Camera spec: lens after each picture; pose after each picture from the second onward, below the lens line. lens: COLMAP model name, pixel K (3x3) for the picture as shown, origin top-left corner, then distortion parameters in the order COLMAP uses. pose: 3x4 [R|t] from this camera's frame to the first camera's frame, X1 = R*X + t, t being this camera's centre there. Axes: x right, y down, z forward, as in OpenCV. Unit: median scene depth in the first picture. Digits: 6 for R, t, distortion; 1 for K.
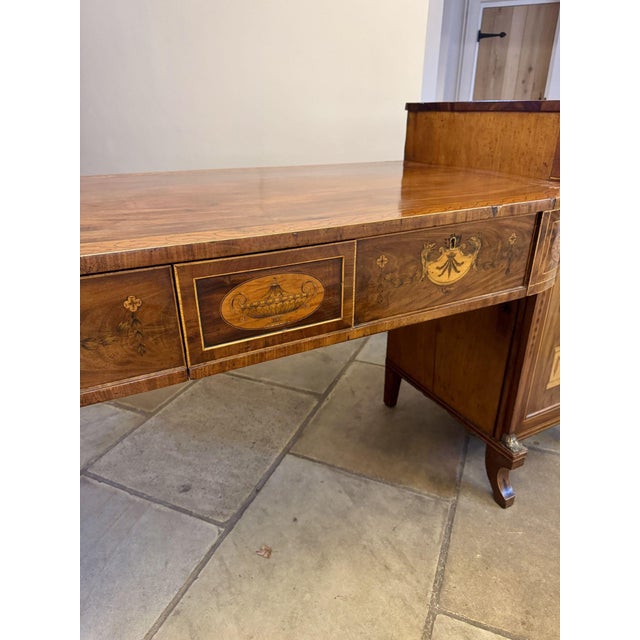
lens RADIAL K [[452.0, 0, 317.5], [0, 452.0, 322.1], [0, 0, 1]] dist [0.063701, -0.102809]
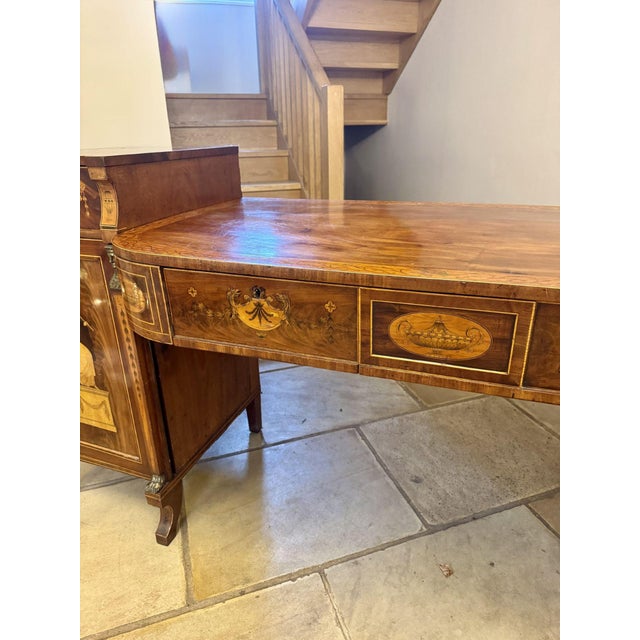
lens RADIAL K [[452.0, 0, 317.5], [0, 452.0, 322.1], [0, 0, 1]] dist [0.063701, -0.102809]
pose [[0.669614, 0.275464, -0.689737, 0.286680], [-0.284445, 0.952985, 0.104453, -0.067377], [0.686082, 0.126249, 0.716486, -0.016871]]
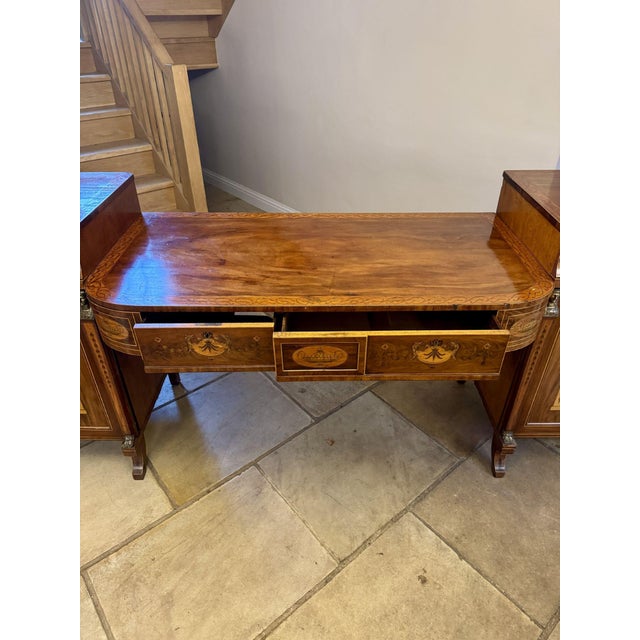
lens RADIAL K [[448.6, 0, 319.0], [0, 448.6, 317.2], [0, 0, 1]] dist [0.062141, -0.082448]
pose [[0.890333, 0.258606, -0.374739, 0.414264], [-0.188438, 0.958536, 0.213777, -0.340669], [0.414485, -0.119718, 0.902148, -0.557697]]
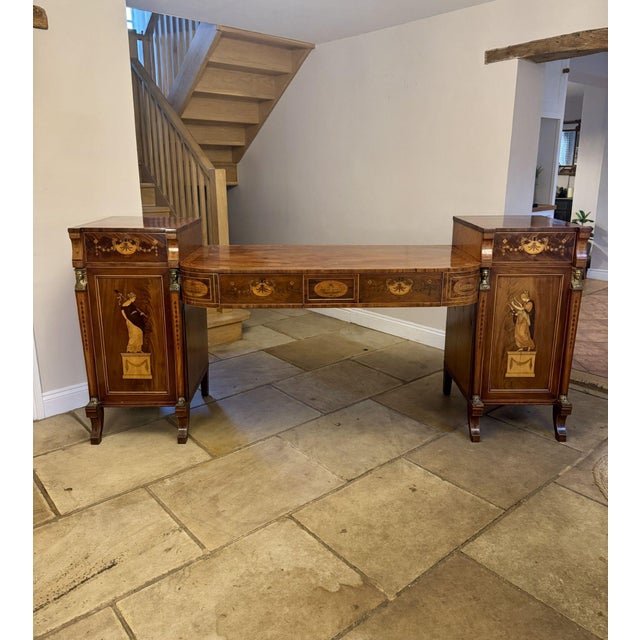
lens RADIAL K [[532.2, 0, 319.1], [0, 532.2, 296.5], [0, 0, 1]] dist [0.121360, -0.217177]
pose [[0.893639, 0.110445, -0.434983, 0.924308], [-0.186891, 0.972787, -0.136957, 0.335713], [0.408020, 0.203685, 0.889962, -1.510402]]
